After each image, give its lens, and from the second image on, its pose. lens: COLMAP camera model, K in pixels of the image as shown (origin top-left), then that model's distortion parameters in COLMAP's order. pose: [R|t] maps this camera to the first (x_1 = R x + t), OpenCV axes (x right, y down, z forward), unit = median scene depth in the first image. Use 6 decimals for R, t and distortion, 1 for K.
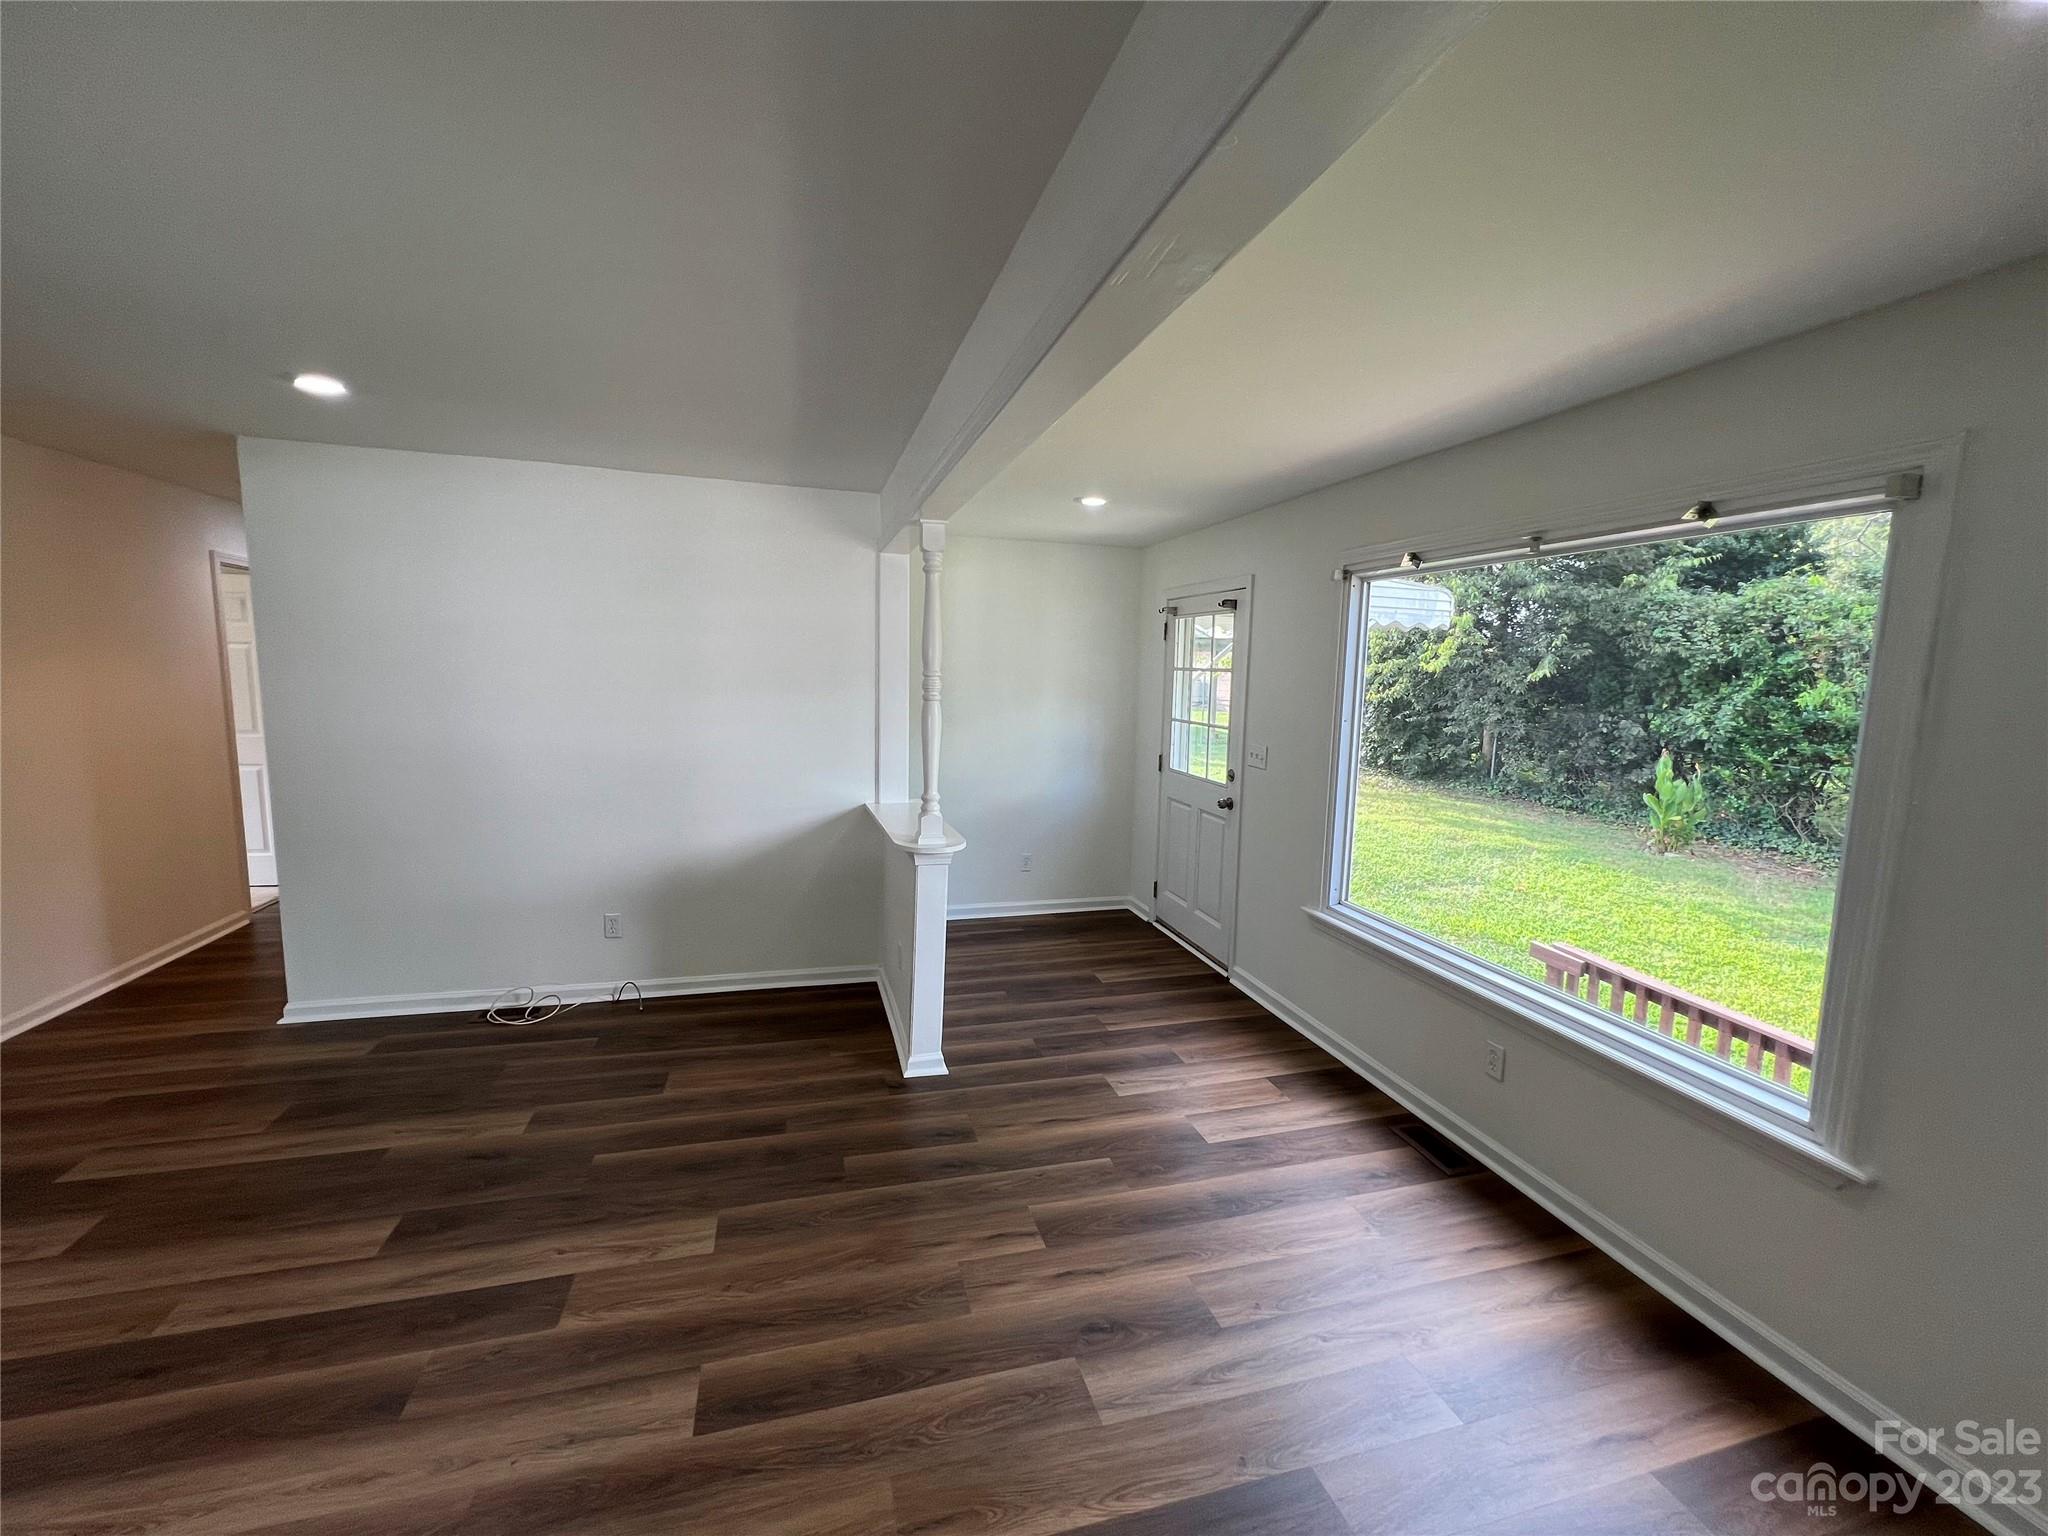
lens RADIAL K [[819.6, 0, 1022.3], [0, 819.6, 763.9], [0, 0, 1]] dist [-0.001575, 0.000786]
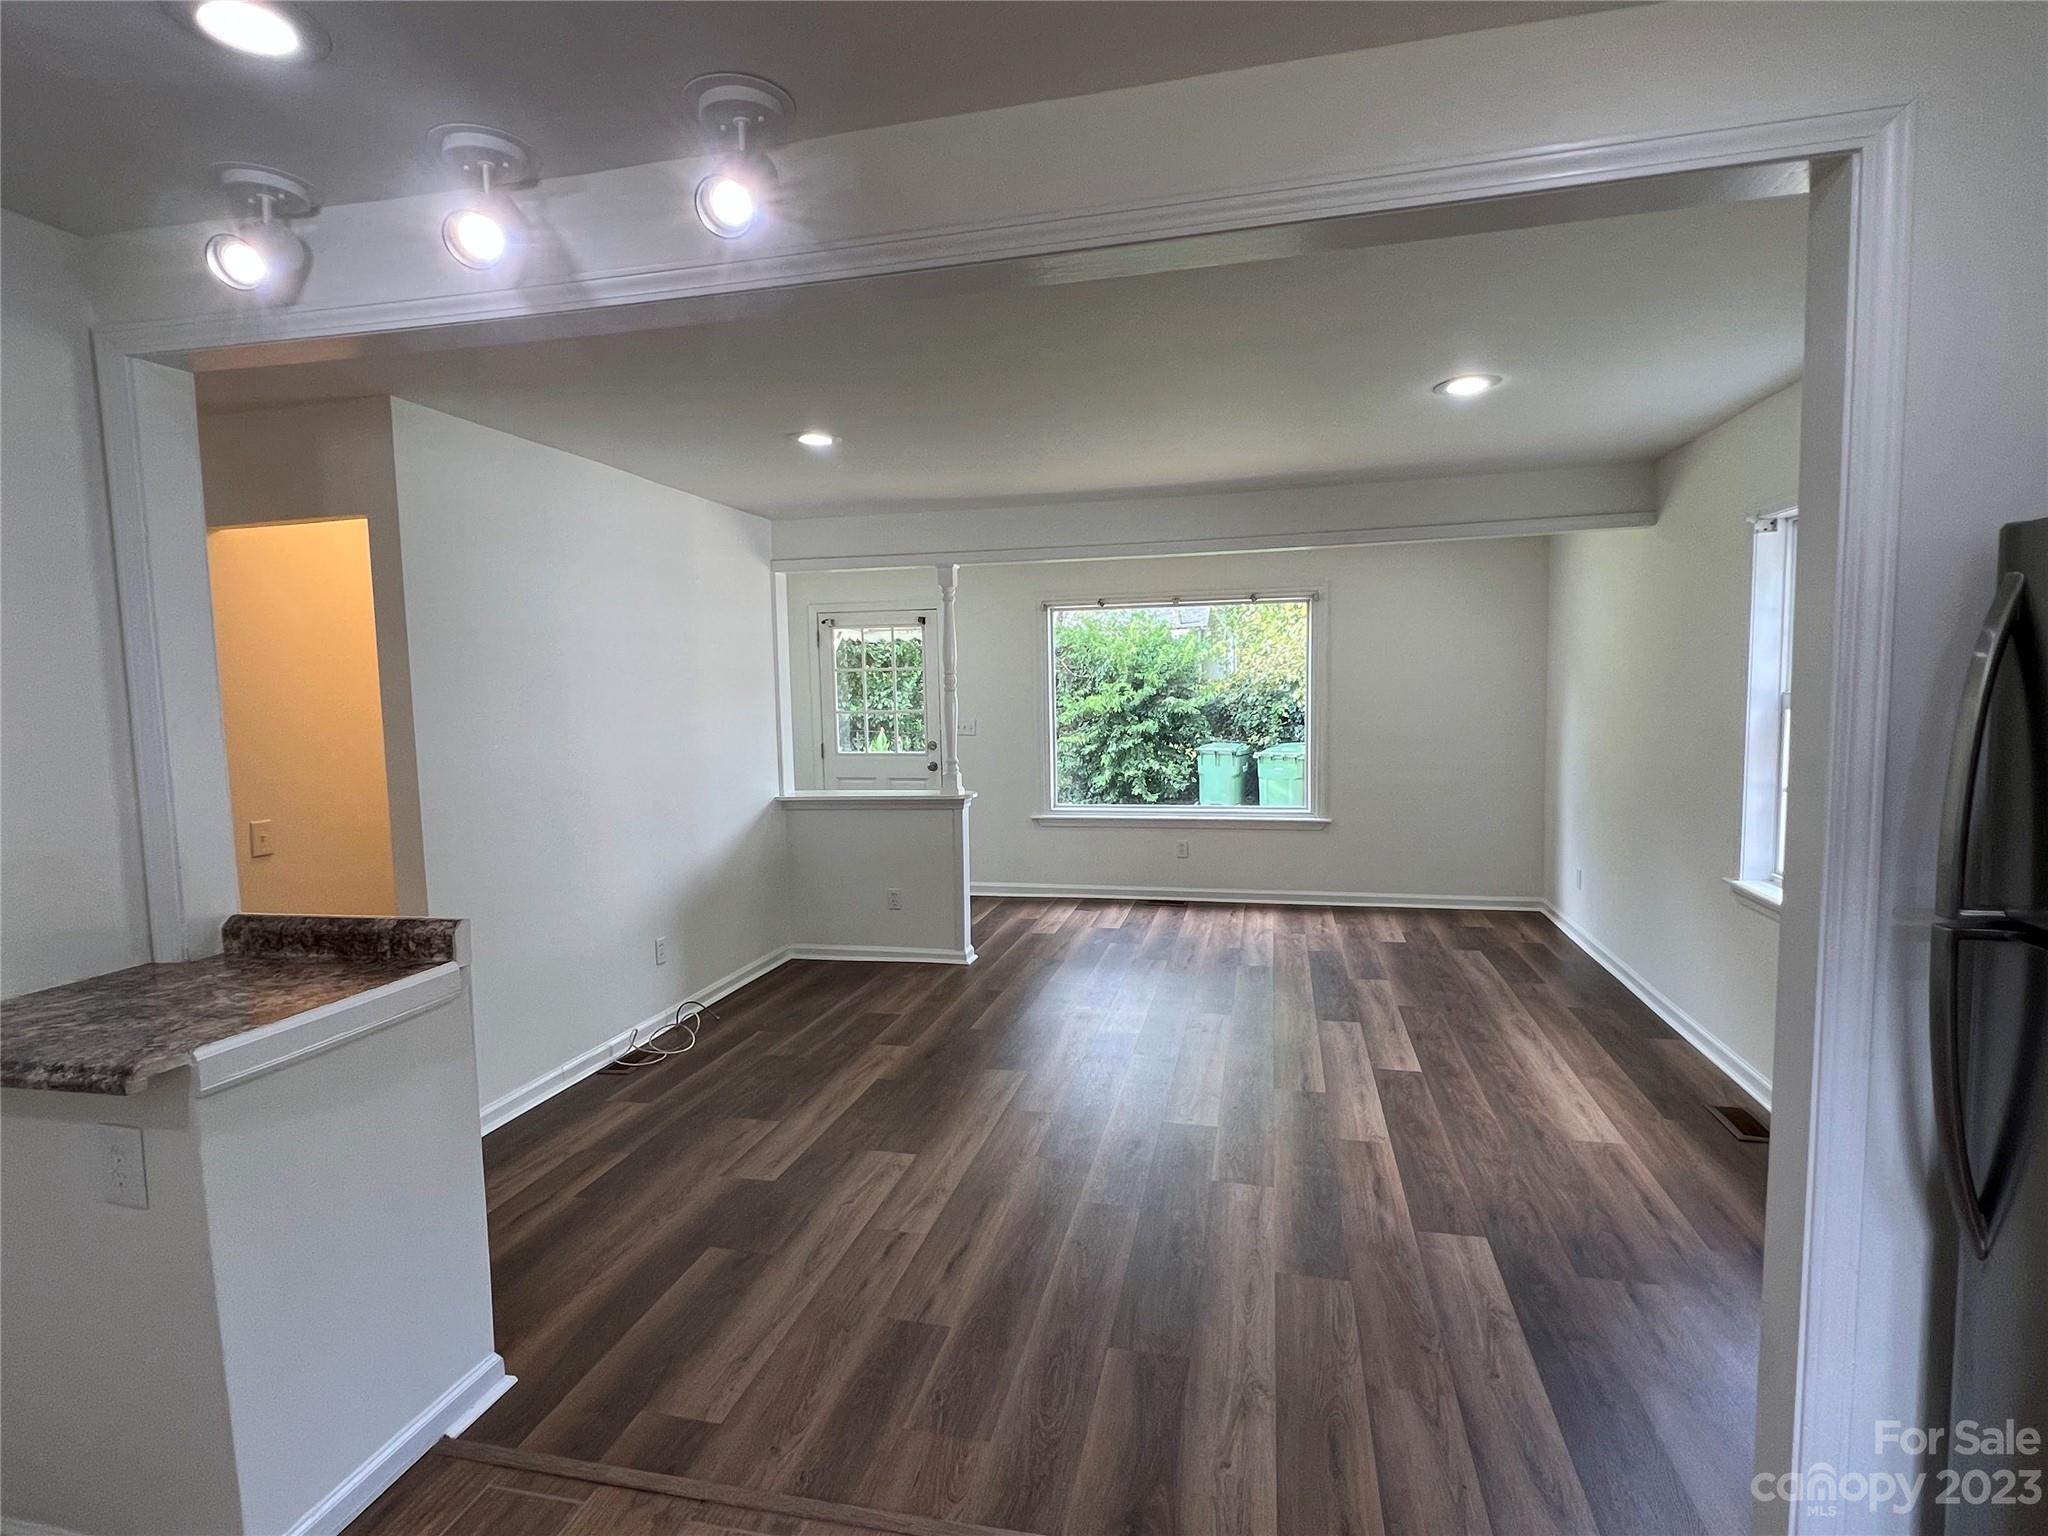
lens RADIAL K [[1040.8, 0, 1018.9], [0, 1040.8, 768.1], [0, 0, 1]] dist [-0.004874, -0.000650]
pose [[0.490463, -0.109245, 0.864588, -1.572130], [0.133773, 0.989791, 0.049178, -0.019462], [-0.861134, 0.091539, 0.500069, 0.024296]]
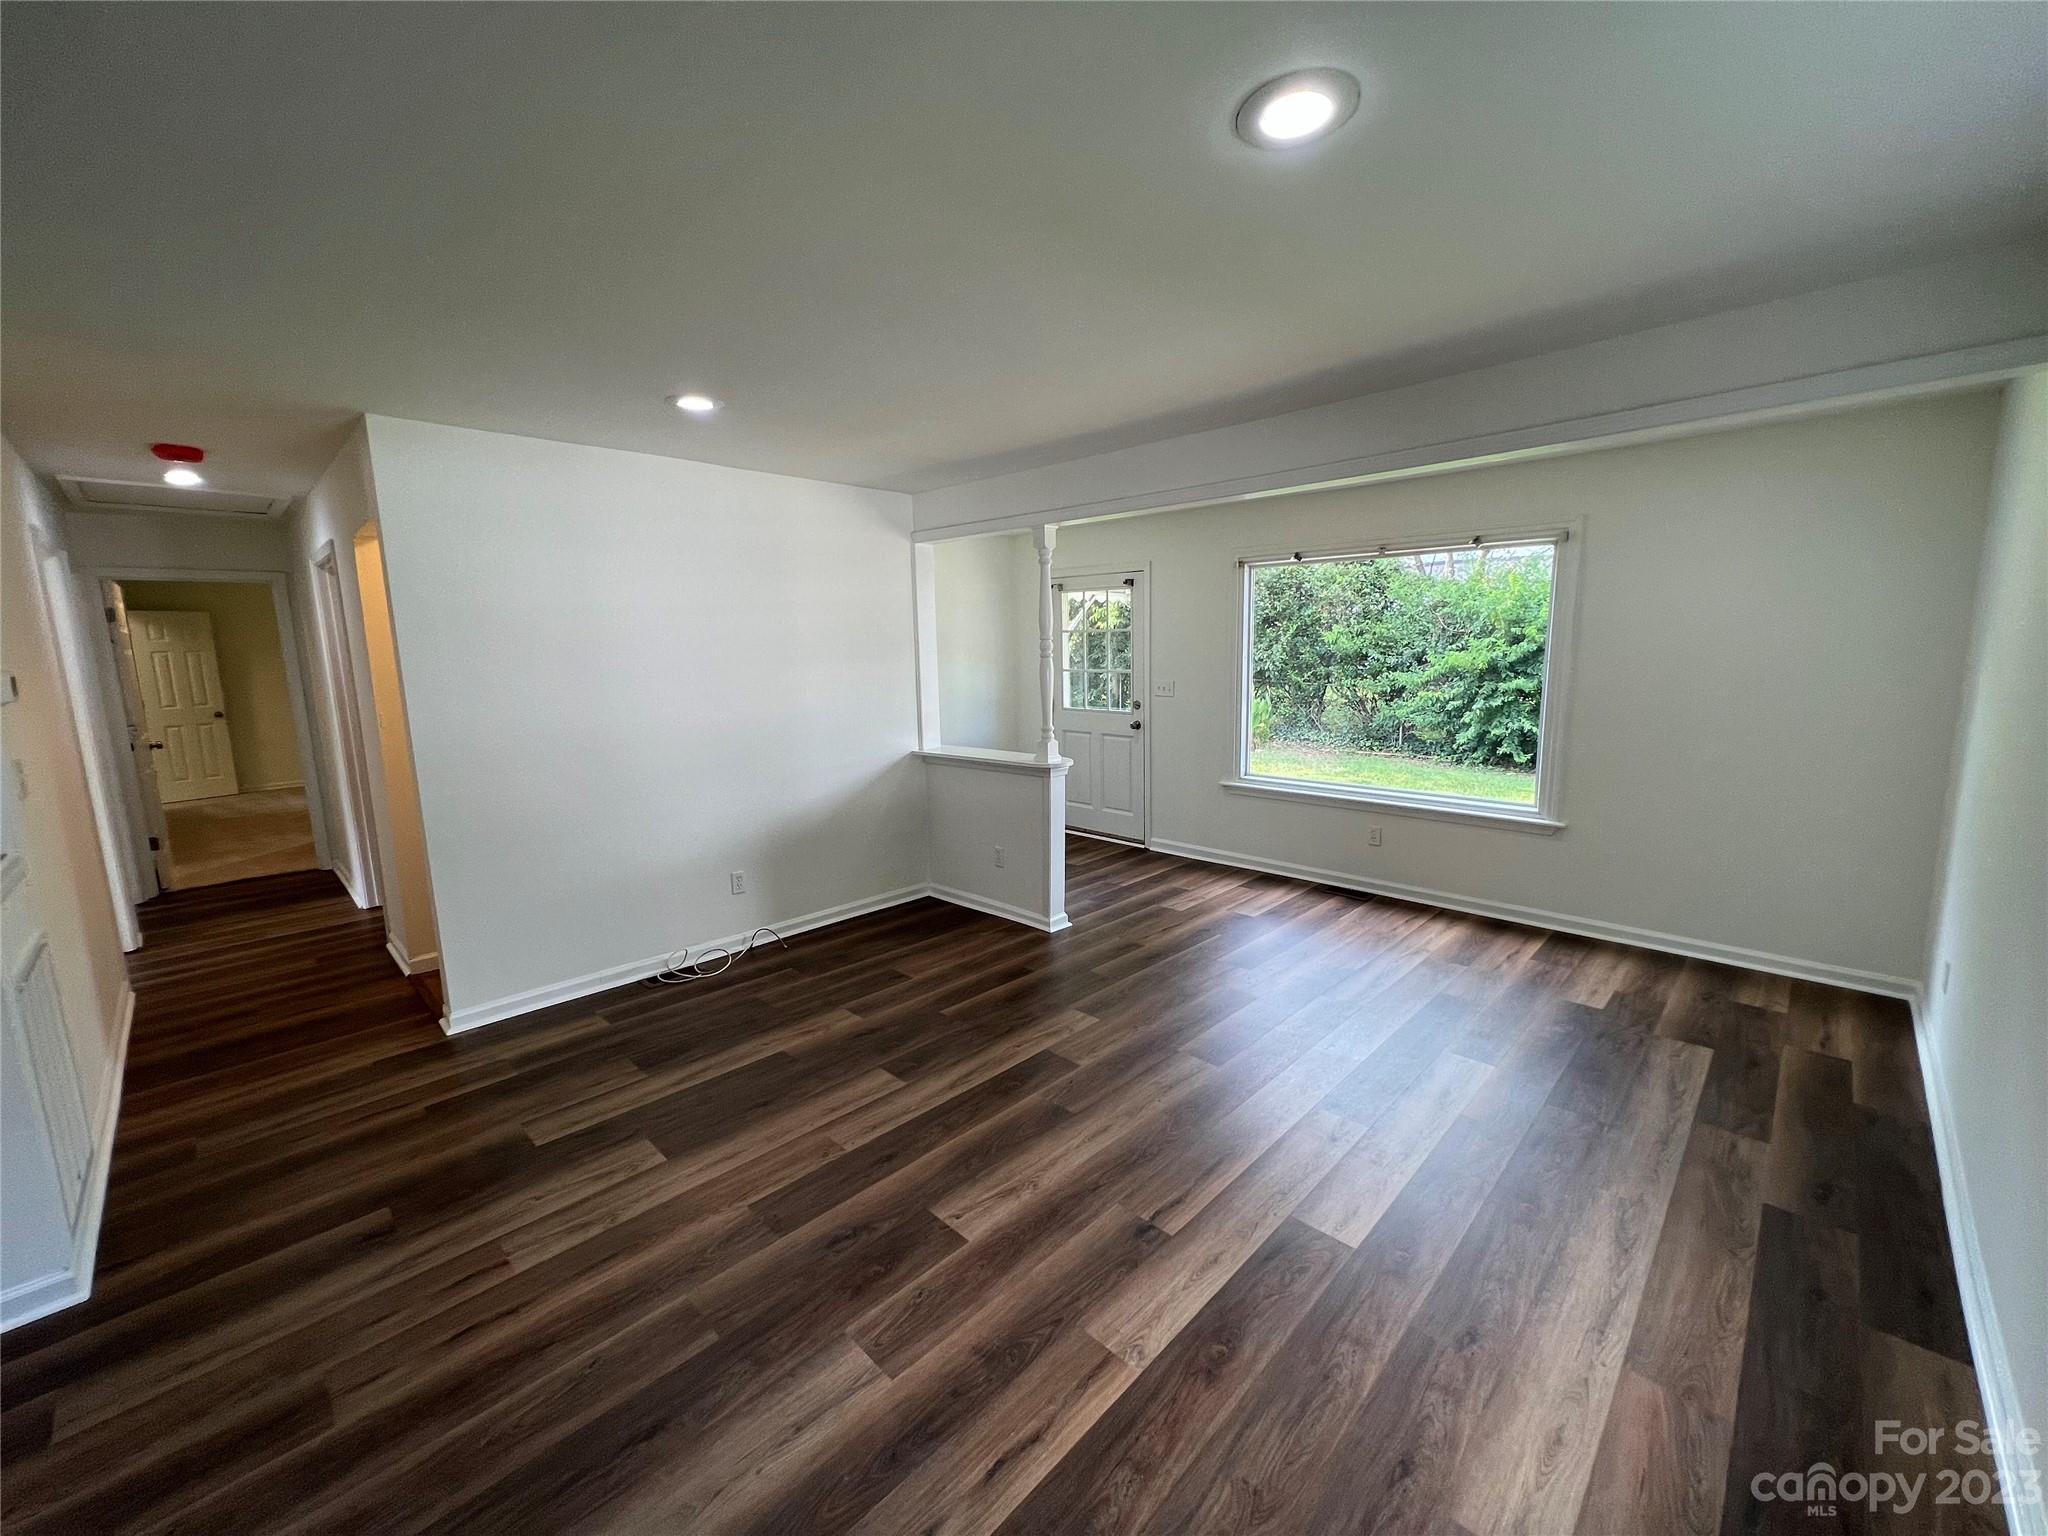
lens RADIAL K [[819.6, 0, 1022.3], [0, 819.6, 763.9], [0, 0, 1]] dist [-0.001575, 0.000786]
pose [[0.867495, -0.117321, 0.483412, -0.815504], [0.099256, 0.993072, 0.062895, 0.009090], [-0.487442, -0.006579, 0.873130, -0.176707]]
